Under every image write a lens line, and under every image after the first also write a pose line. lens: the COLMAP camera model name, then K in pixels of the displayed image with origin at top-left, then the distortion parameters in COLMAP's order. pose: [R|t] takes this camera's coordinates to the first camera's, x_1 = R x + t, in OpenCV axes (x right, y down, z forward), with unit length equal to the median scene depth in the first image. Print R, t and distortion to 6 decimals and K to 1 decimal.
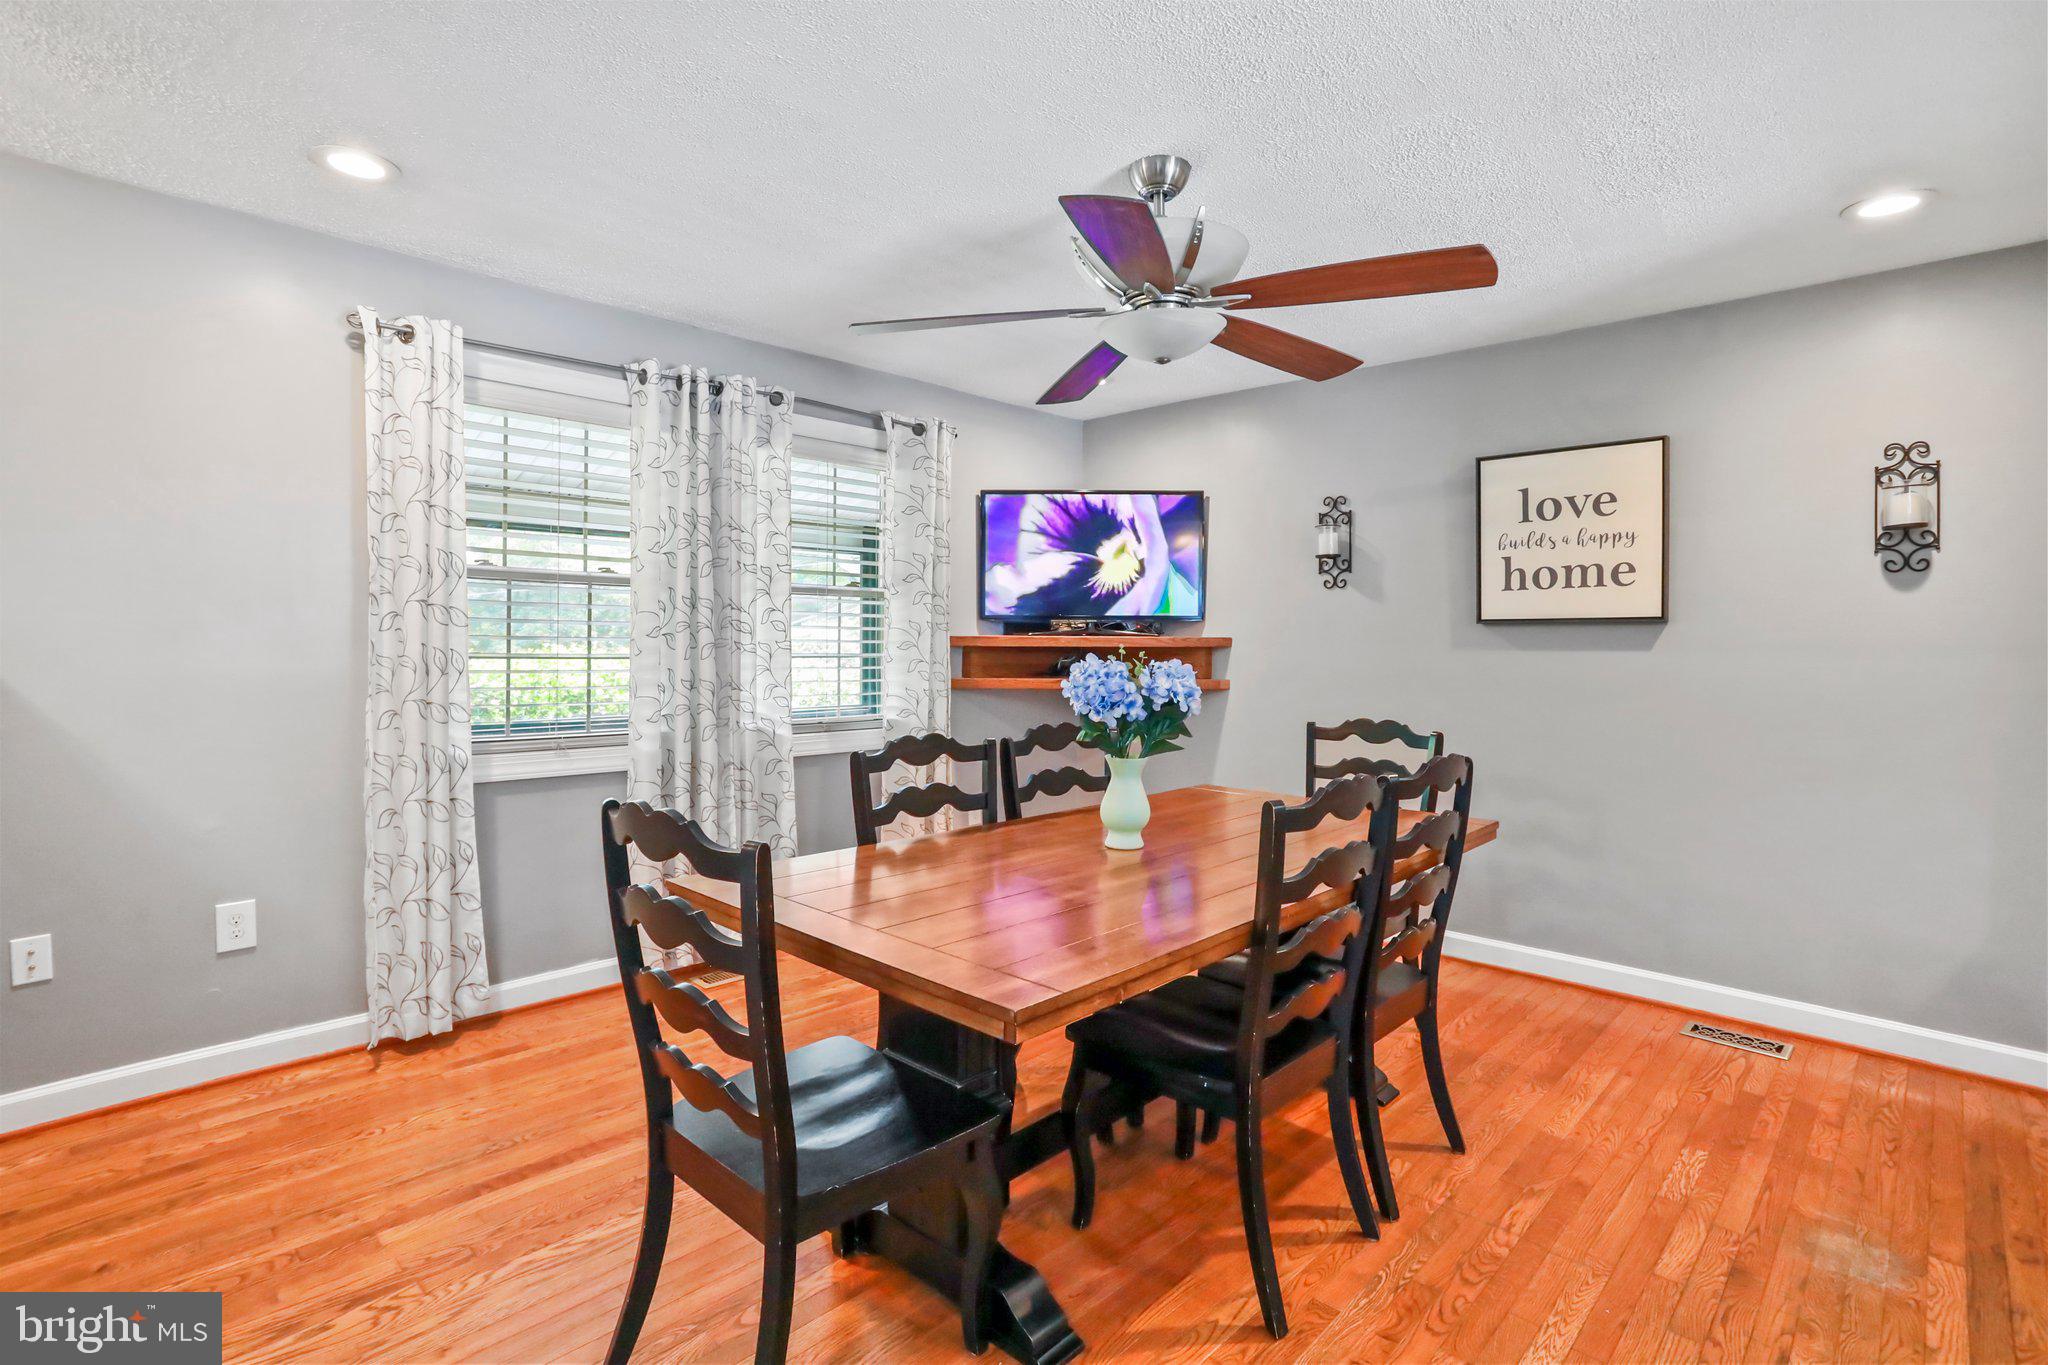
lens RADIAL K [[998.2, 0, 1020.9], [0, 998.2, 664.2], [0, 0, 1]] dist [-0.041026, 0.019757]
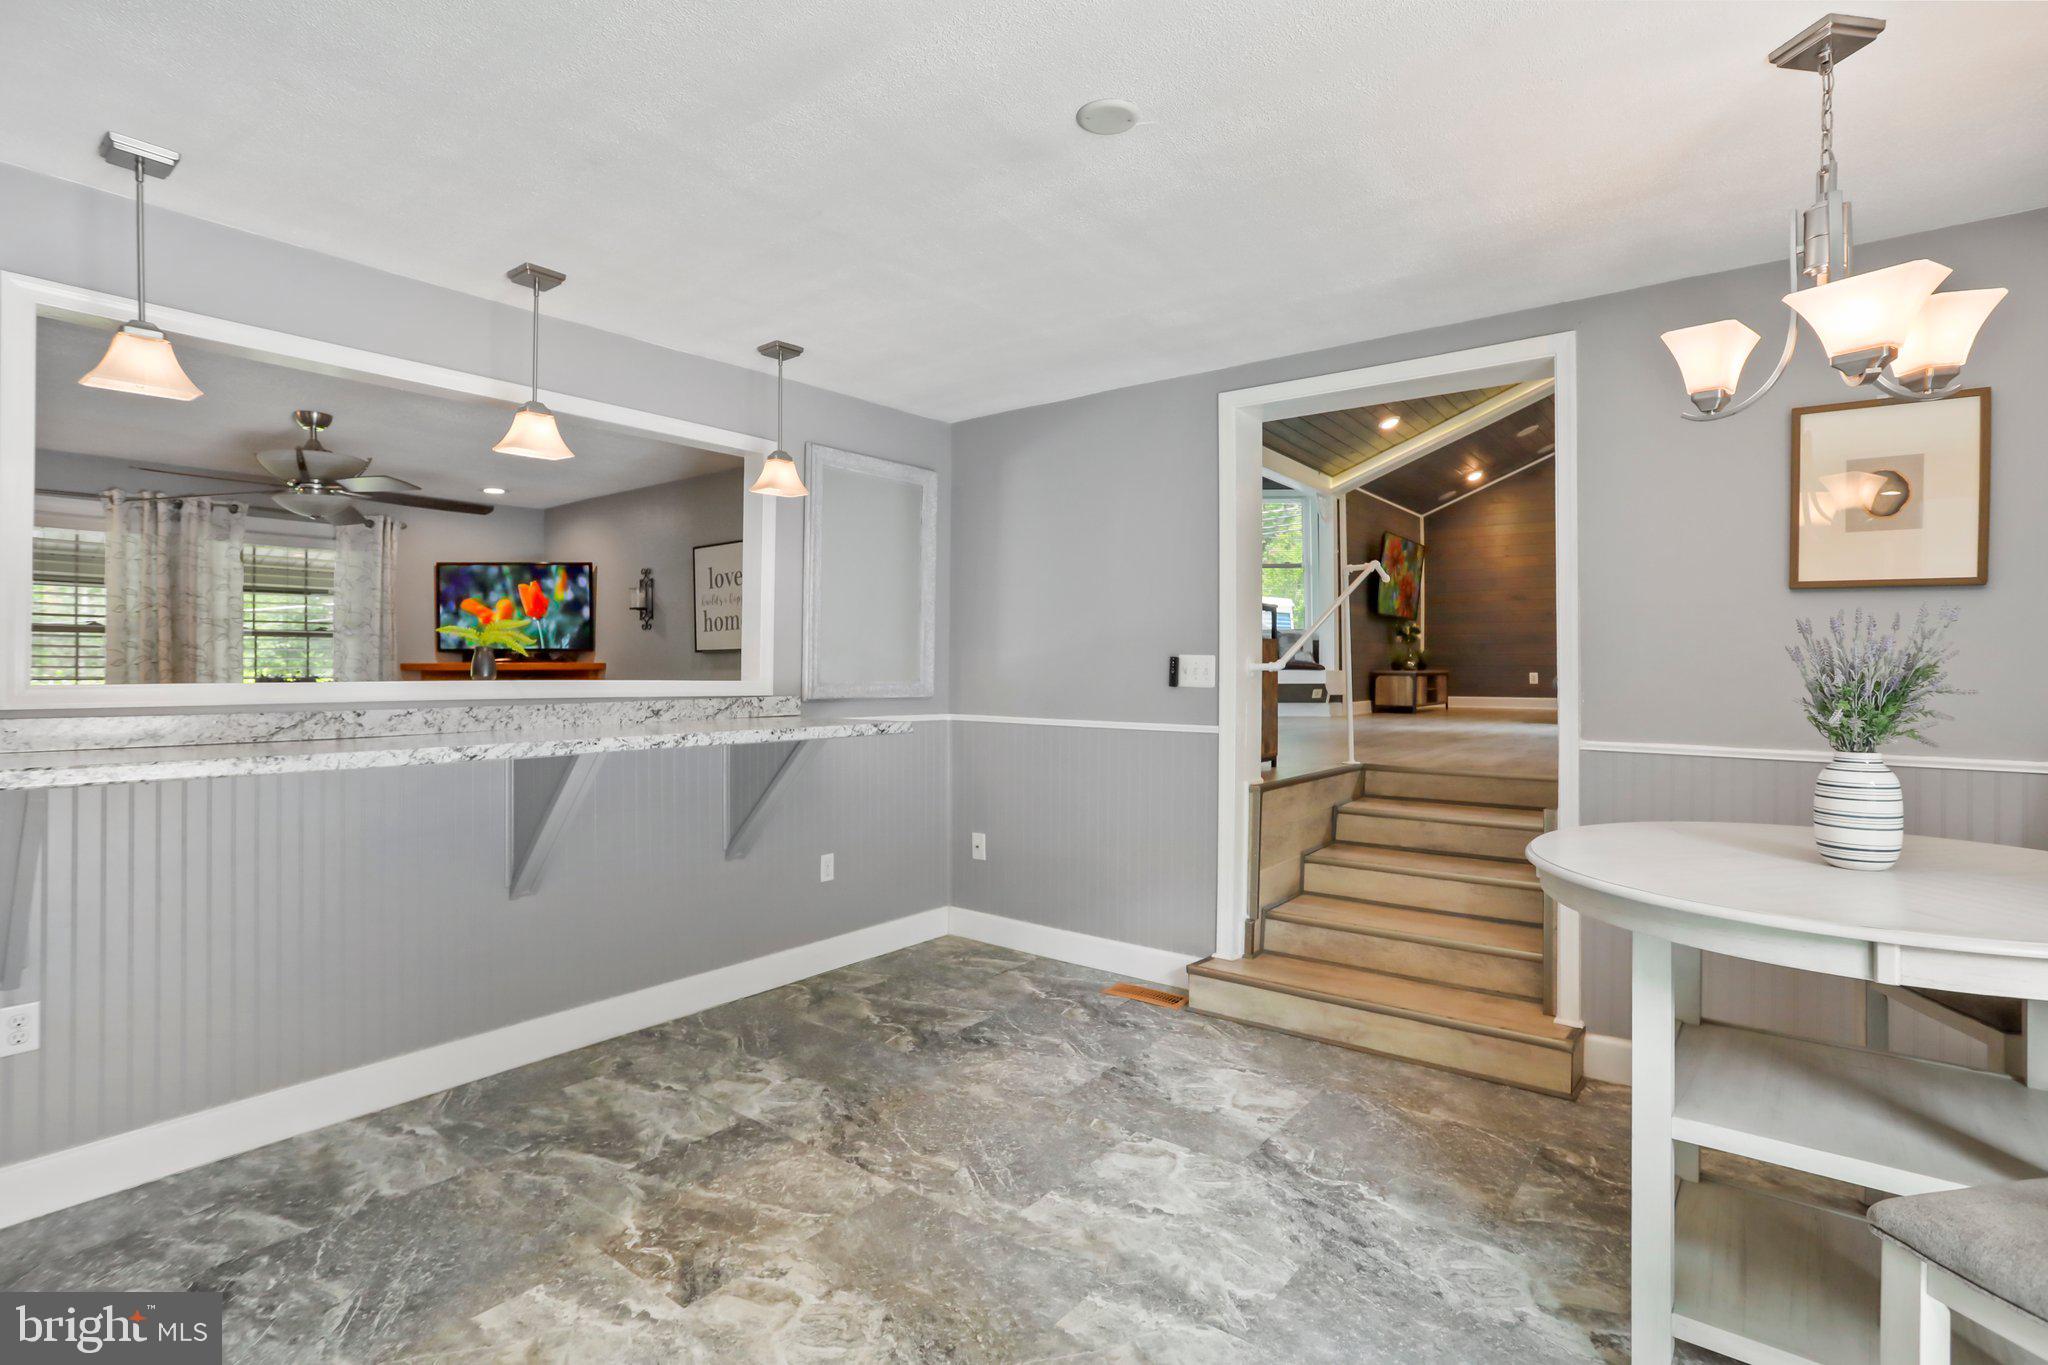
lens RADIAL K [[998.2, 0, 1040.5], [0, 998.2, 681.8], [0, 0, 1]] dist [-0.041026, 0.019757]
pose [[0.994491, -0.009598, 0.104378, 0.873565], [0.010470, 0.999915, -0.007803, 0.025293], [-0.104294, 0.008852, 0.994507, -0.660839]]
